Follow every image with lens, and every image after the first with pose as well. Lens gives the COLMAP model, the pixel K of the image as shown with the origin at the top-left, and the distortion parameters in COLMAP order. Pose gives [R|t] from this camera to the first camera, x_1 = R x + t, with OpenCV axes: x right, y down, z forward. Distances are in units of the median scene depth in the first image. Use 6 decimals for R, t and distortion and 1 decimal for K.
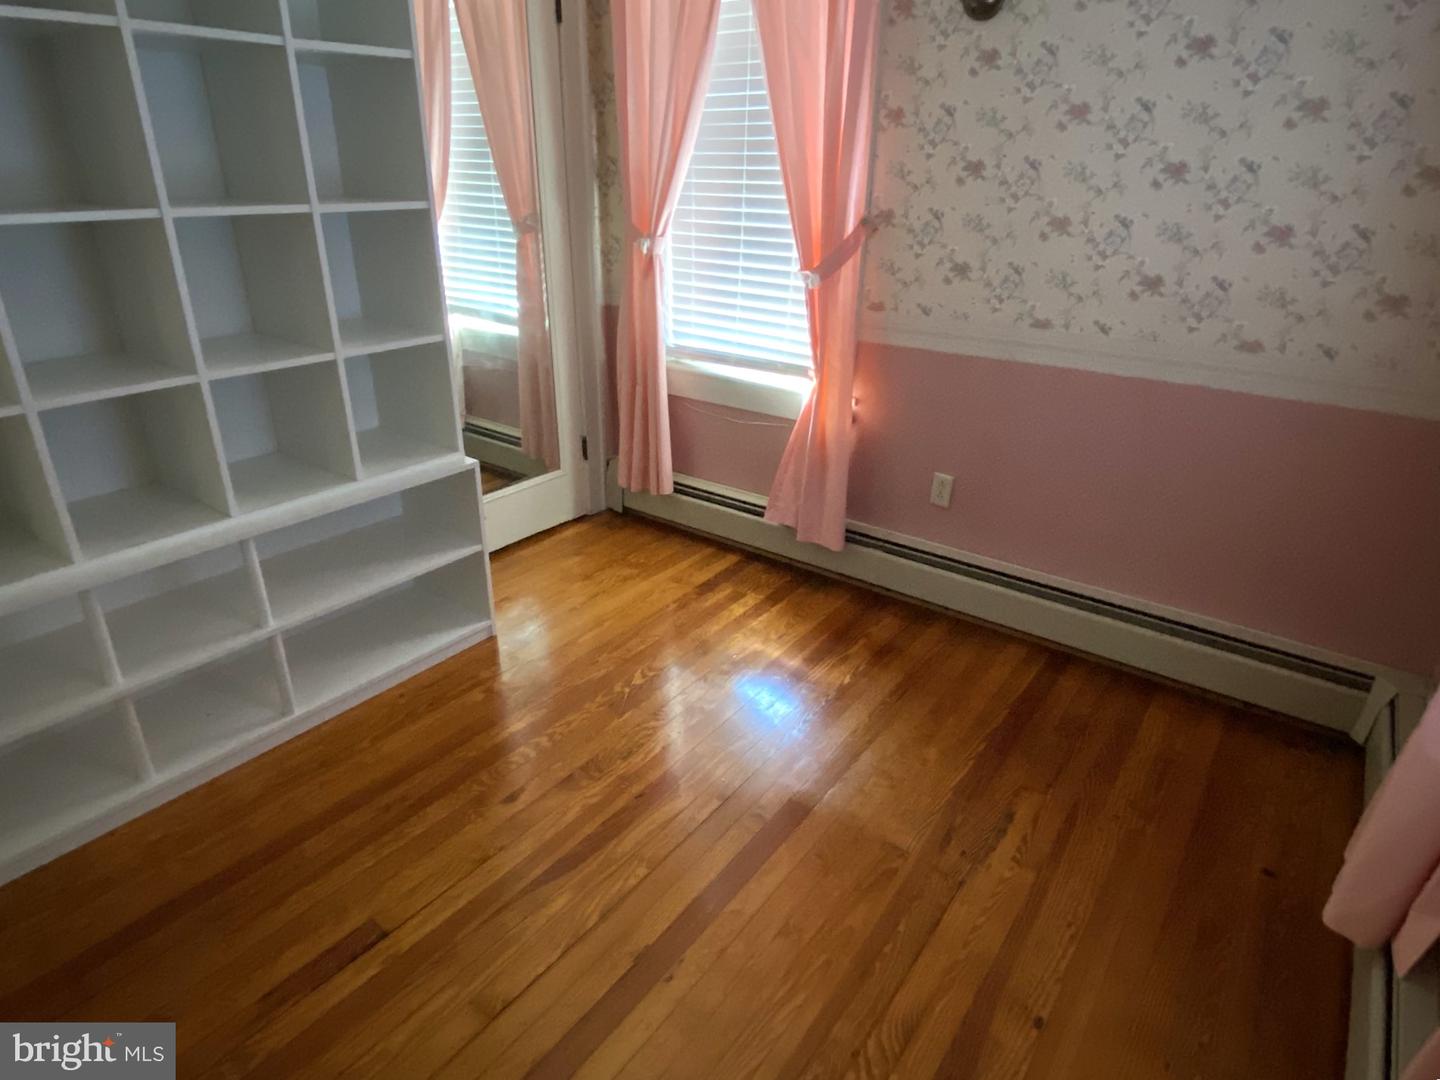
lens RADIAL K [[817.3, 0, 717.9], [0, 817.3, 550.1], [0, 0, 1]] dist [-0.000457, 0.000251]
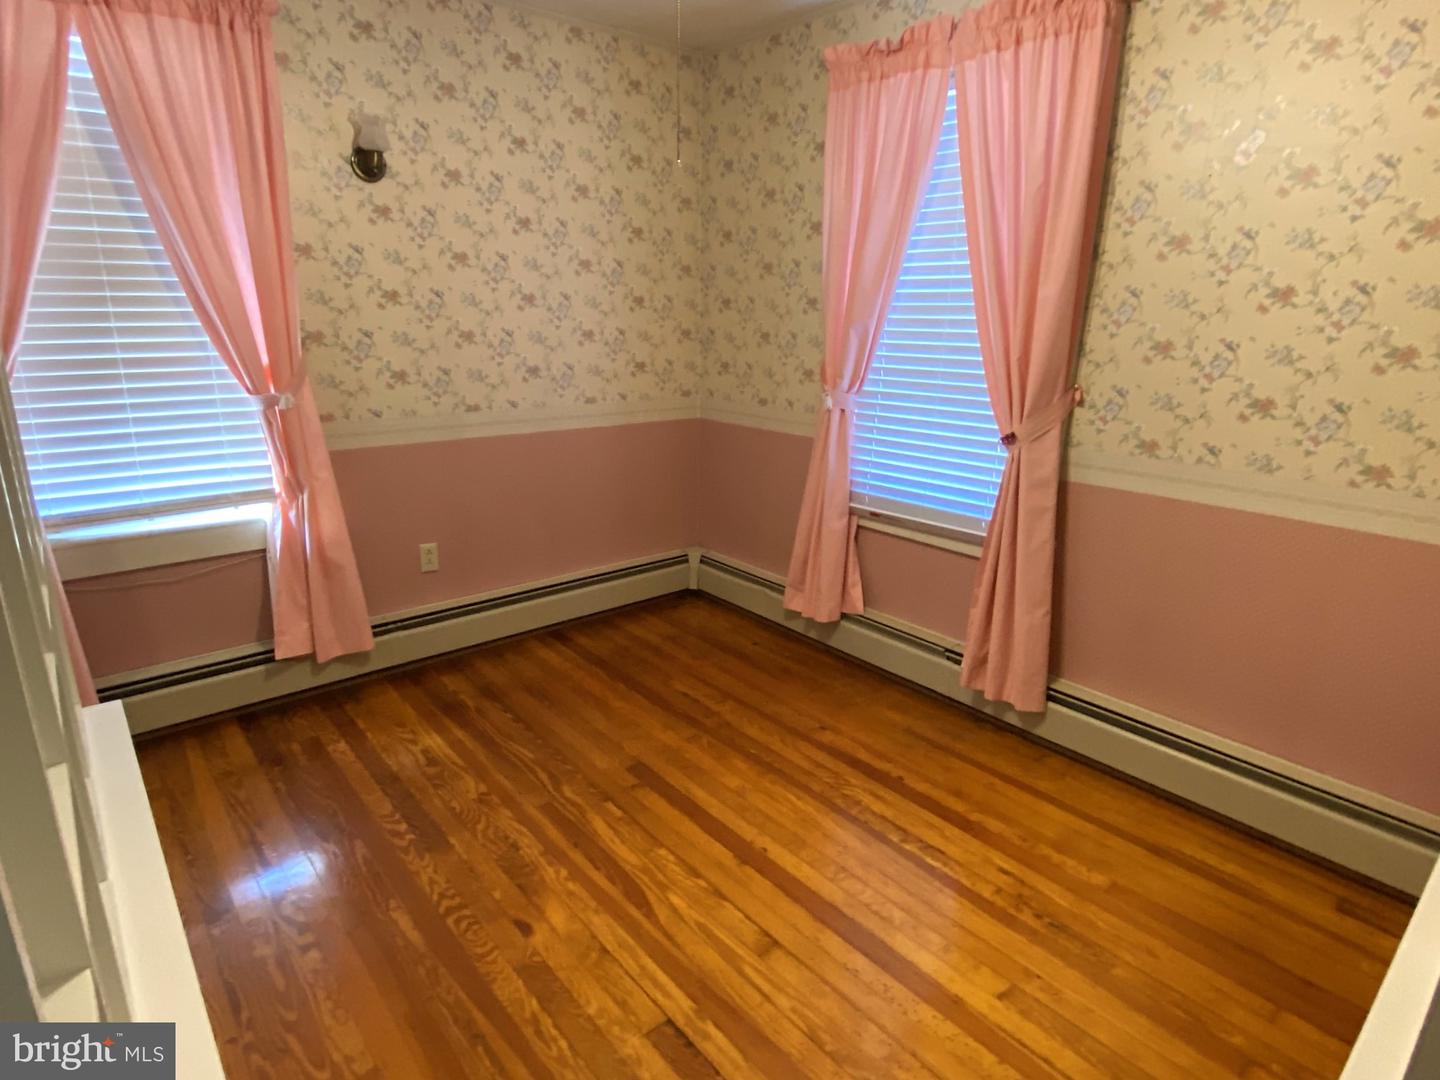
lens RADIAL K [[791.3, 0, 720.0], [0, 791.3, 540.0], [0, 0, 1]] dist [0.100976, -0.100470]
pose [[0.225532, -0.285453, 0.931478, -0.790295], [0.399863, 0.898990, 0.178681, -0.153329], [-0.888394, 0.332166, 0.316893, 0.292355]]
